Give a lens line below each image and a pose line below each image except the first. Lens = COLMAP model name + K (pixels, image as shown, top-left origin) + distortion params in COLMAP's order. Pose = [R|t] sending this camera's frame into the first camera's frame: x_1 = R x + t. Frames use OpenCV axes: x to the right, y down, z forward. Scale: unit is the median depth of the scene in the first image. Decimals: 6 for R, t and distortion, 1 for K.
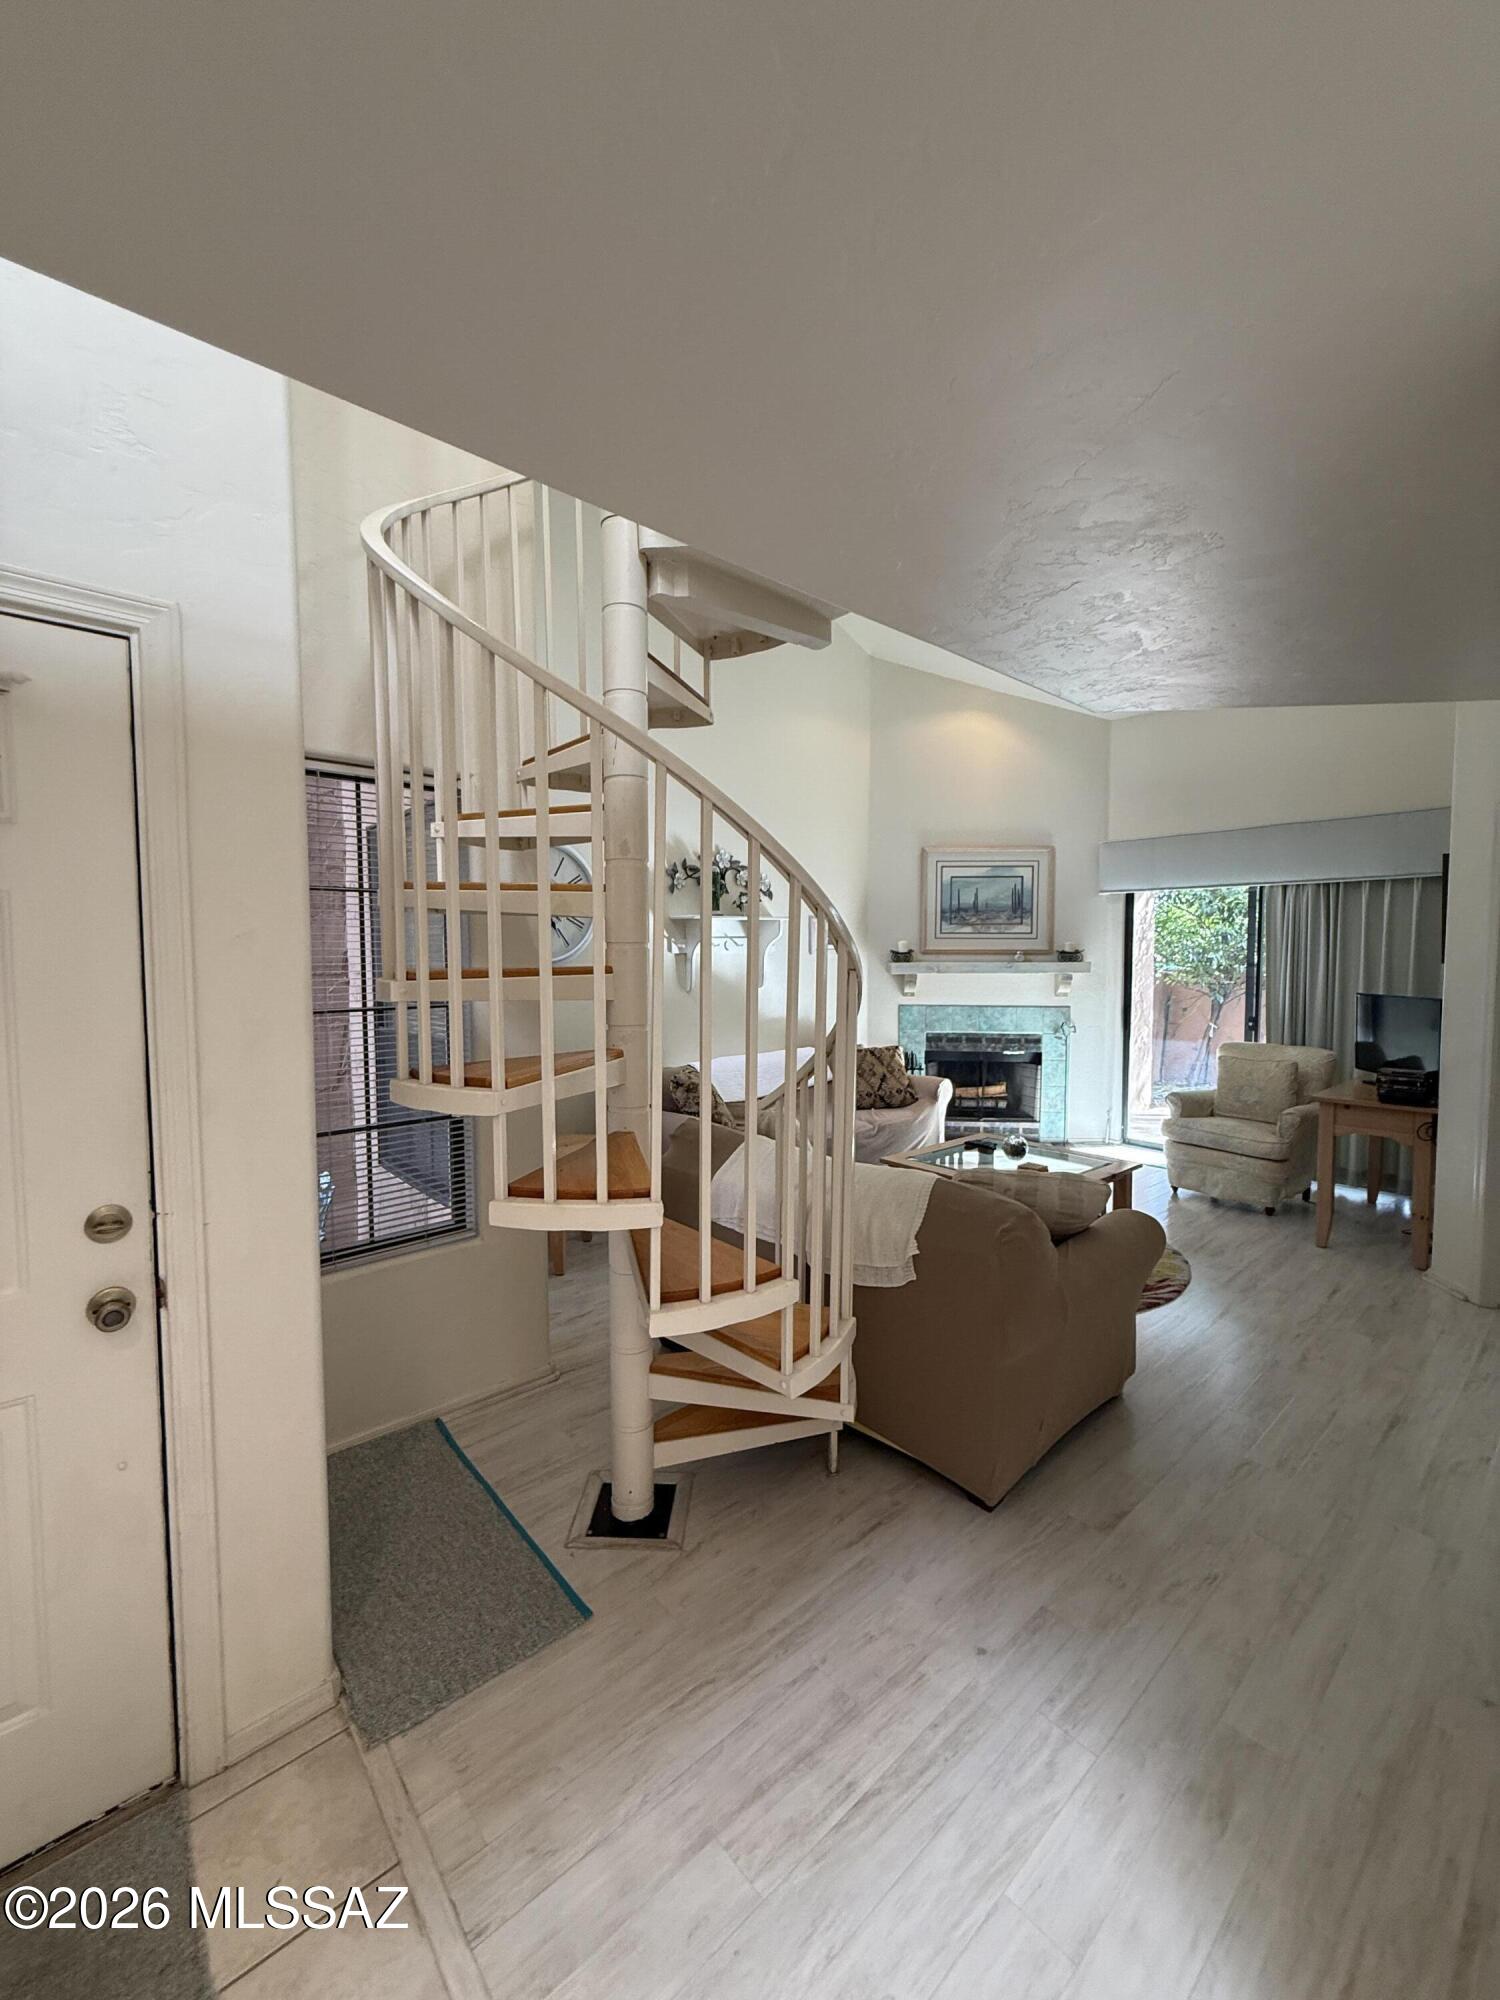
lens RADIAL K [[800.4, 0, 752.3], [0, 800.4, 1007.4], [0, 0, 1]] dist [-0.002080, 0.001039]
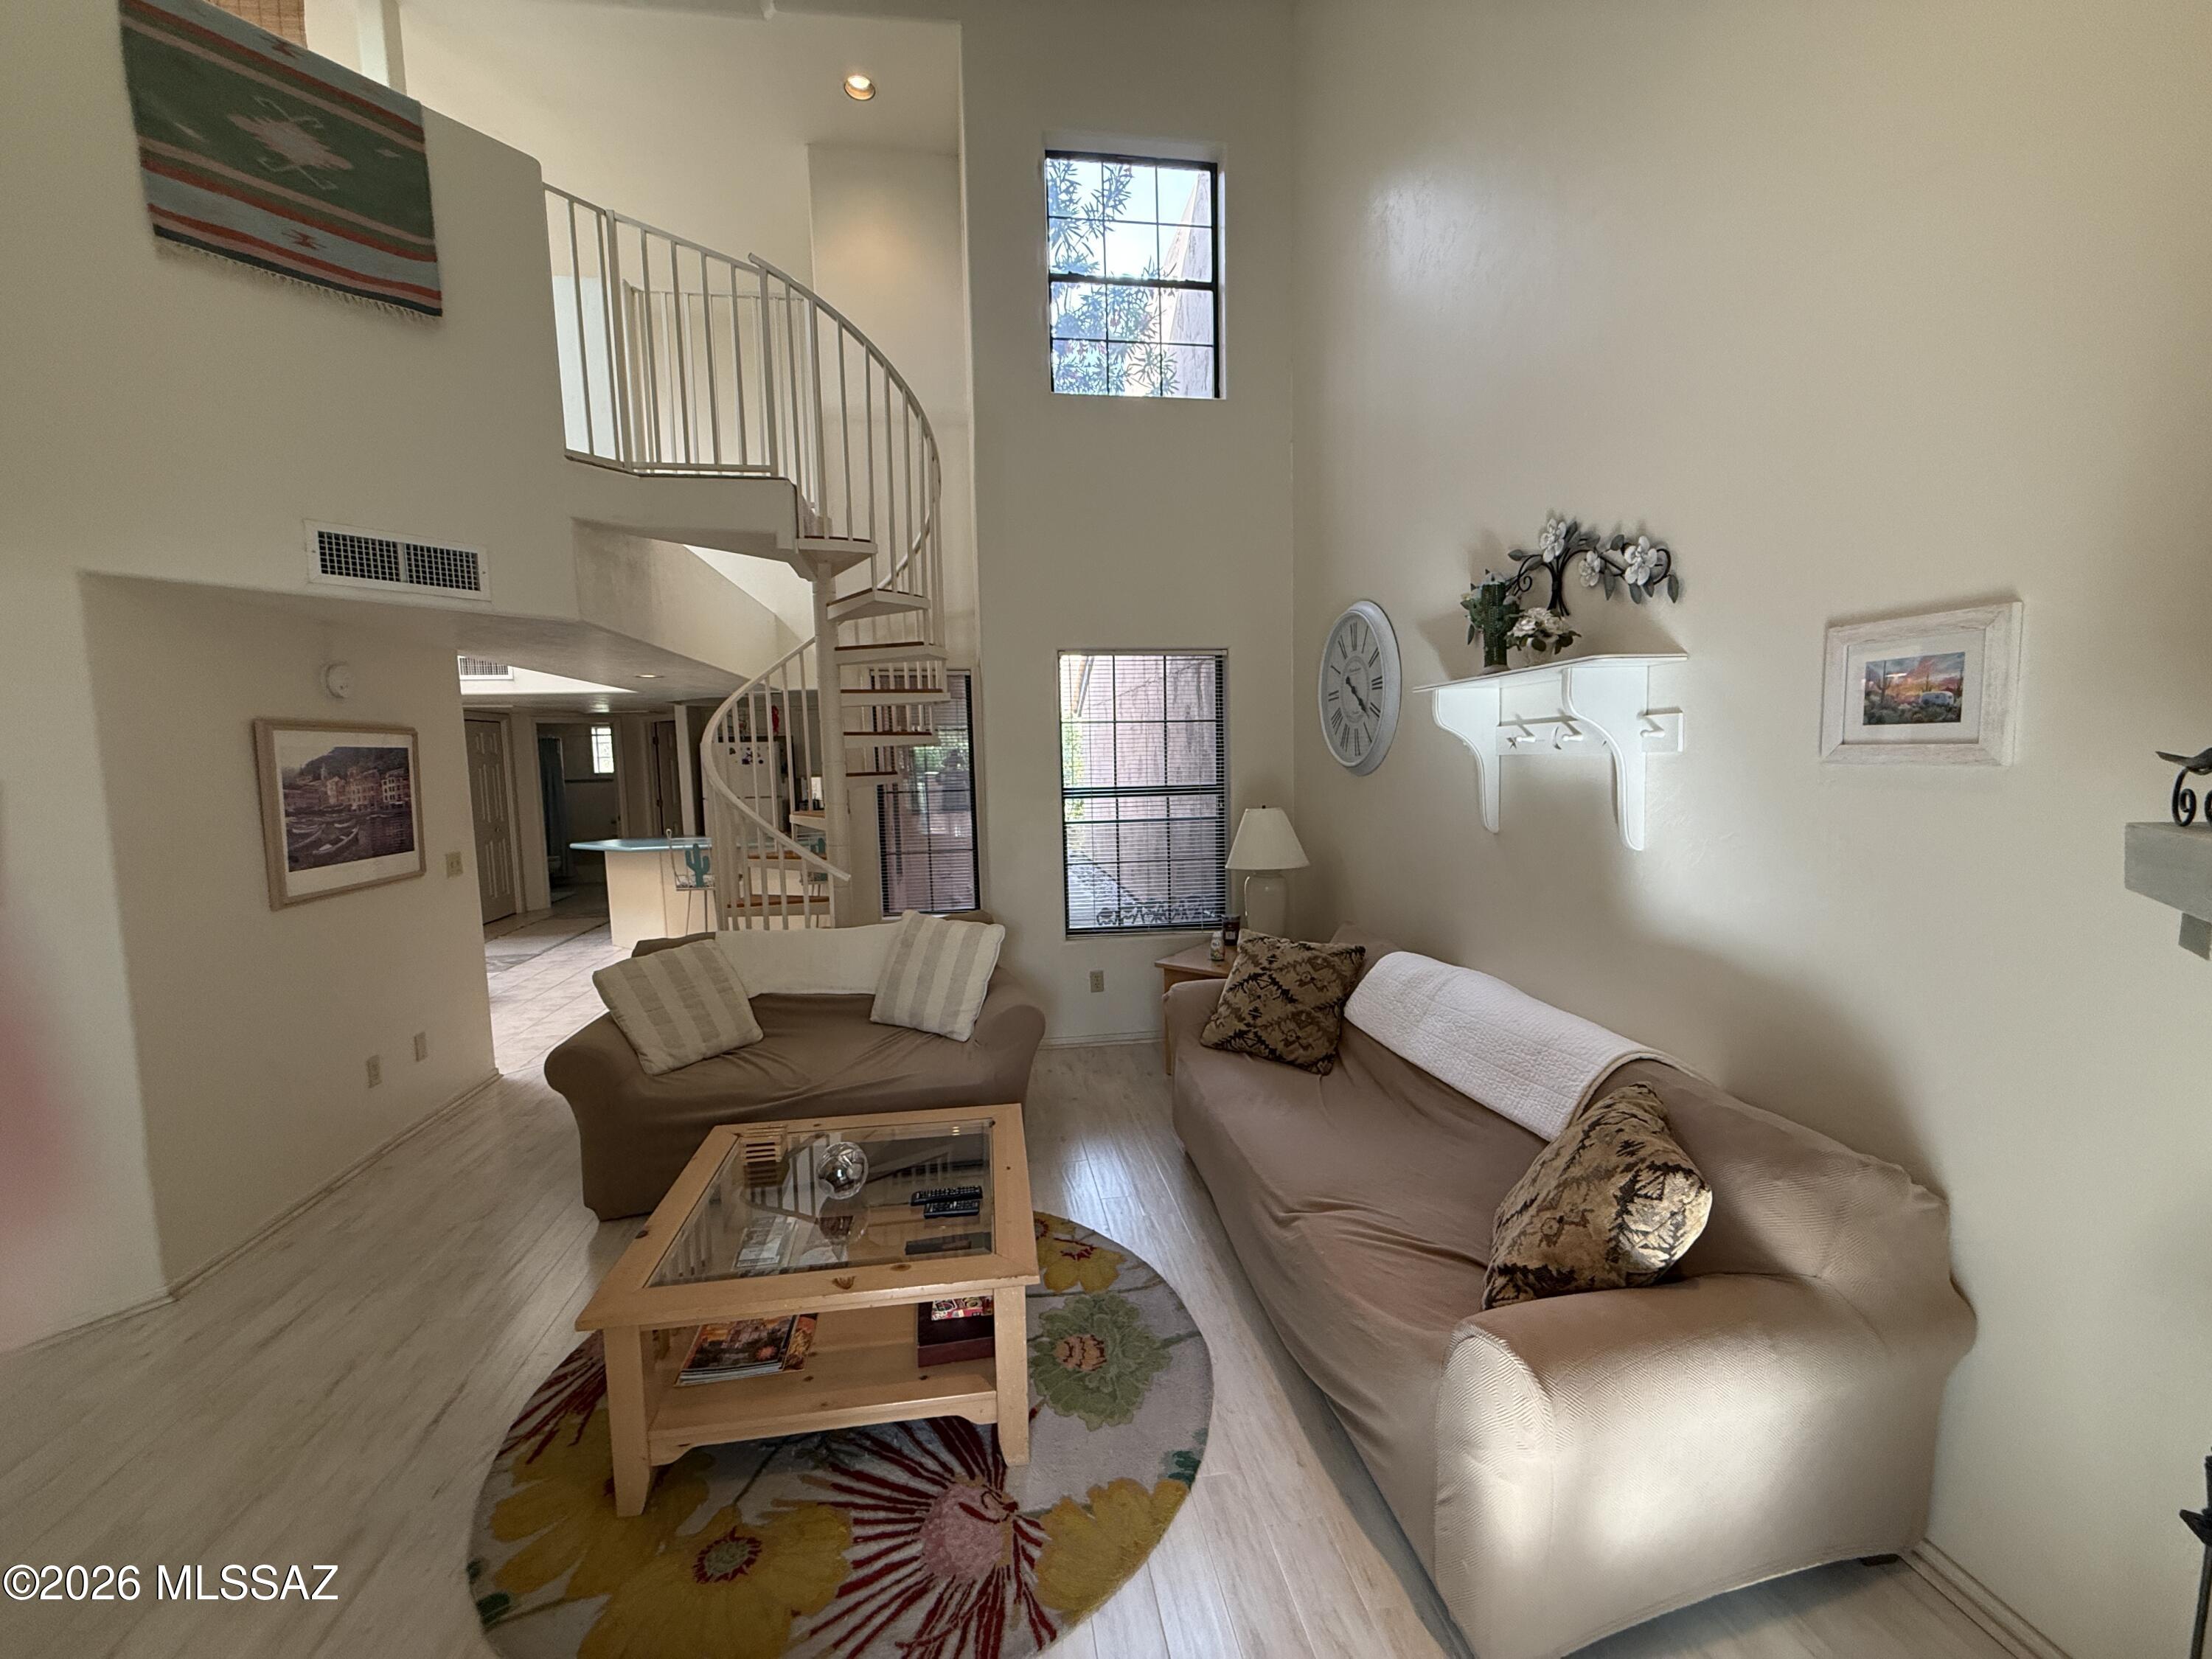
lens RADIAL K [[885.2, 0, 1103.9], [0, 885.2, 832.7], [0, 0, 1]] dist [-0.002080, 0.001039]
pose [[-0.540306, 0.097978, -0.835745, 0.445214], [-0.024351, 0.990962, 0.131917, -0.073233], [0.841116, 0.091627, -0.533037, 0.924070]]
